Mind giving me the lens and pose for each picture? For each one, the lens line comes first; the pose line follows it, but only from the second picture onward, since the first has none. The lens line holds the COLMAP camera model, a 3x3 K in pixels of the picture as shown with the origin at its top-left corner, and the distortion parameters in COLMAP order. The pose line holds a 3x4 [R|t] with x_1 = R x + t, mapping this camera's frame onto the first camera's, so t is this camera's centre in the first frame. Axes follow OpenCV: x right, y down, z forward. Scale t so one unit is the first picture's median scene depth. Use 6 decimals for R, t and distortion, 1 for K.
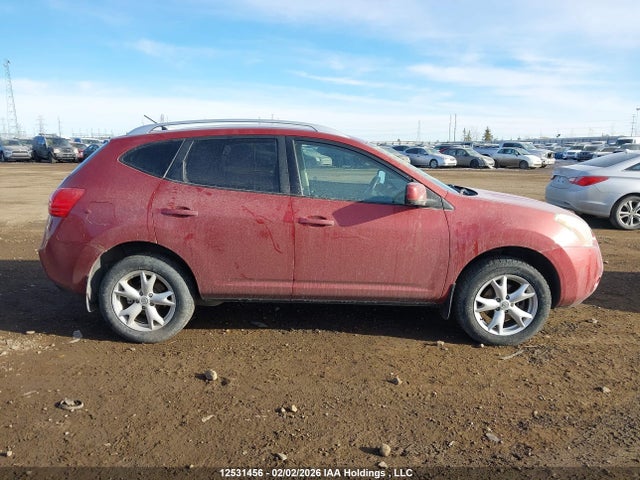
lens RADIAL K [[485.8, 0, 332.9], [0, 485.8, 255.0], [0, 0, 1]] dist [0.040988, -0.033516]
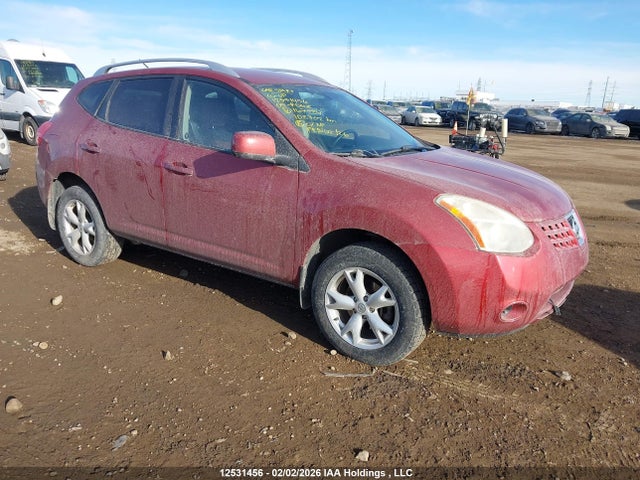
lens RADIAL K [[485.8, 0, 342.7], [0, 485.8, 262.5], [0, 0, 1]] dist [0.040988, -0.033516]
pose [[0.839250, 0.189626, -0.509609, 0.699138], [-0.147503, 0.981472, 0.122291, -0.052431], [0.523356, -0.027464, 0.851671, 0.358441]]
